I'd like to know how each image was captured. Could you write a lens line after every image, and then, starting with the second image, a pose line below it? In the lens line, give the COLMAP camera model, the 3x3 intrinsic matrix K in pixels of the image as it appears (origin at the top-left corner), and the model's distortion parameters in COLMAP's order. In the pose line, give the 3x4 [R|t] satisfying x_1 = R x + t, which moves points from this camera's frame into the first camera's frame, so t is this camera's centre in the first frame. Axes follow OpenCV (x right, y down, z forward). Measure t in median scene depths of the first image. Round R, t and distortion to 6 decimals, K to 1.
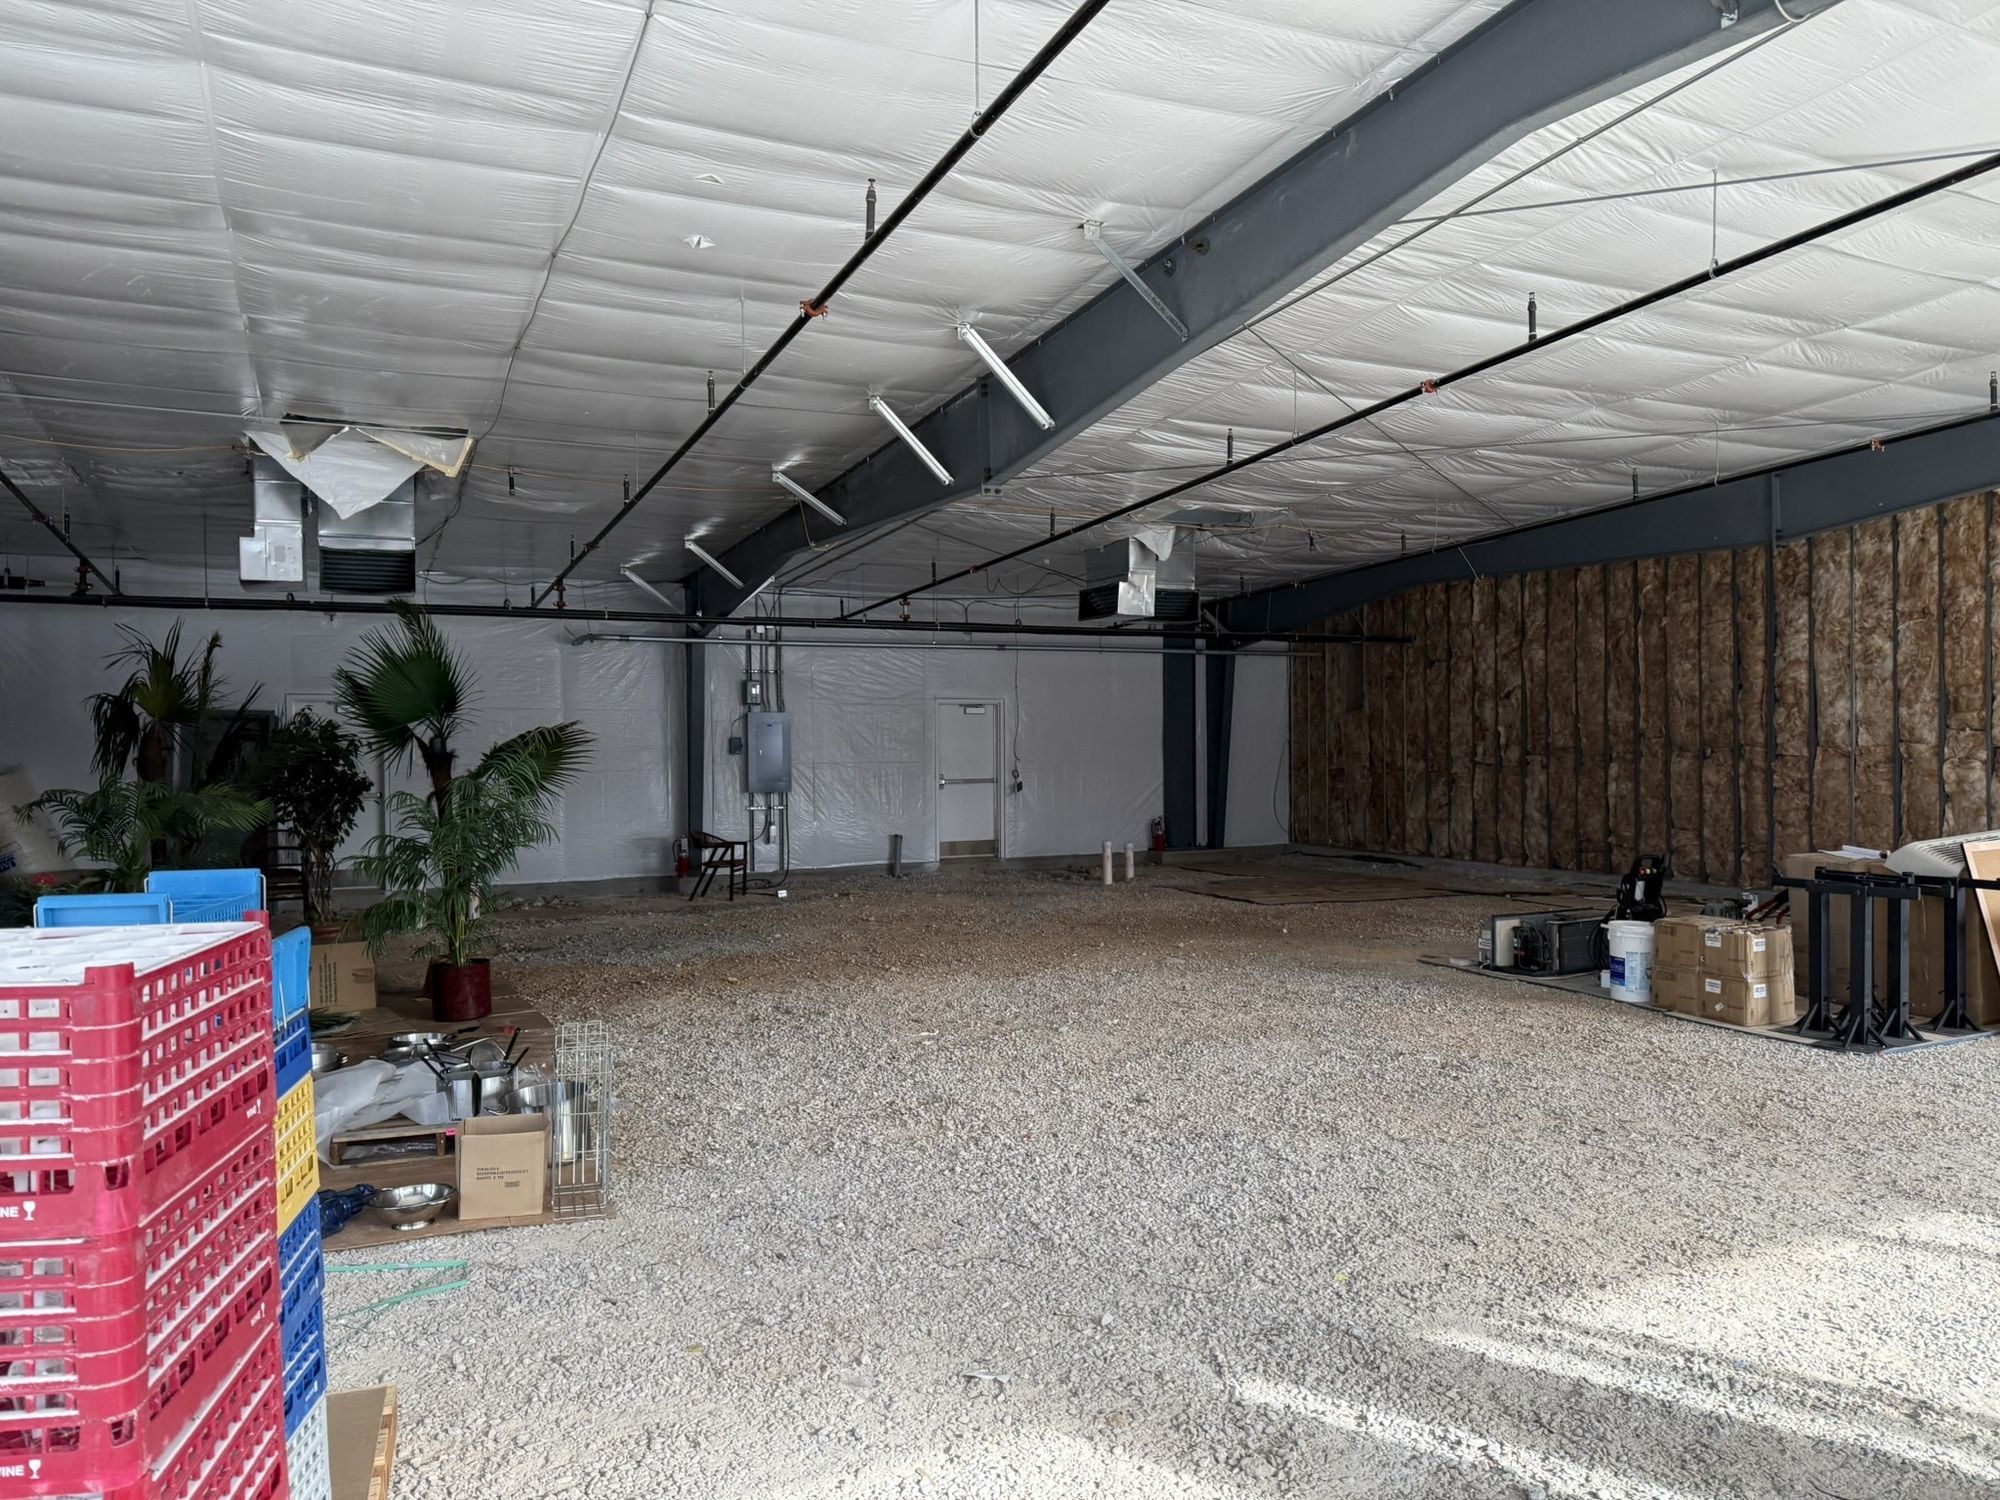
lens RADIAL K [[1380.7, 0, 1000.0], [0, 1380.7, 750.0], [0, 0, 1]] dist [0.141691, -0.180232]
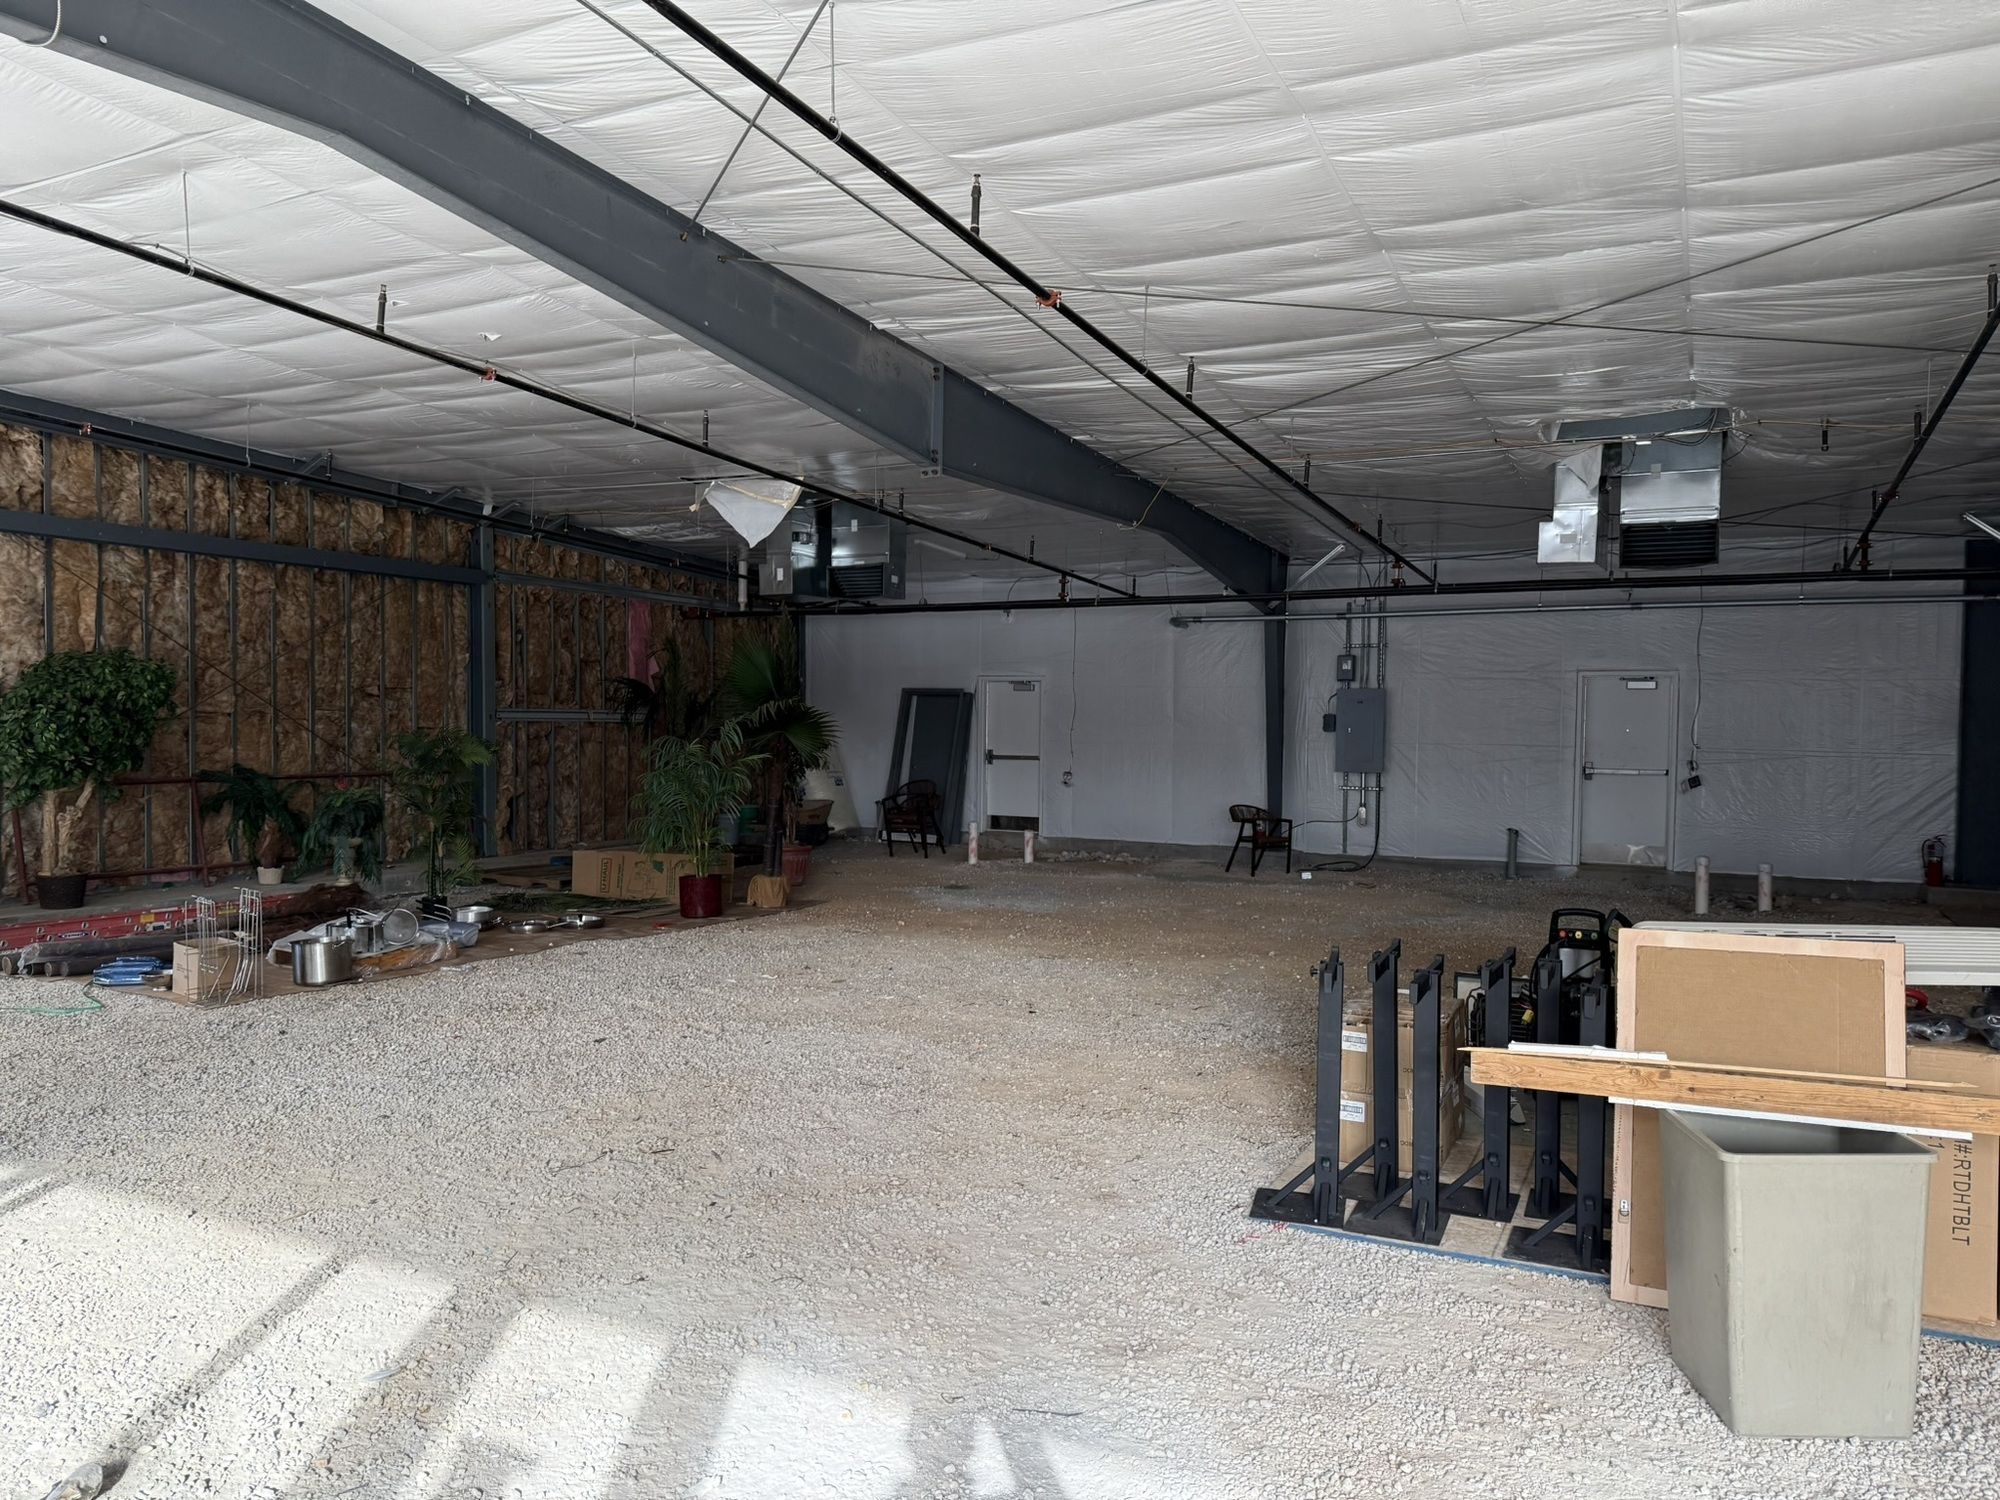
lens RADIAL K [[1380.7, 0, 1000.0], [0, 1380.7, 750.0], [0, 0, 1]] dist [0.141691, -0.180232]
pose [[0.609718, 0.033587, -0.791907, 0.440851], [-0.019990, 0.999436, 0.026998, -0.005697], [0.792367, -0.000631, 0.610045, 0.216872]]
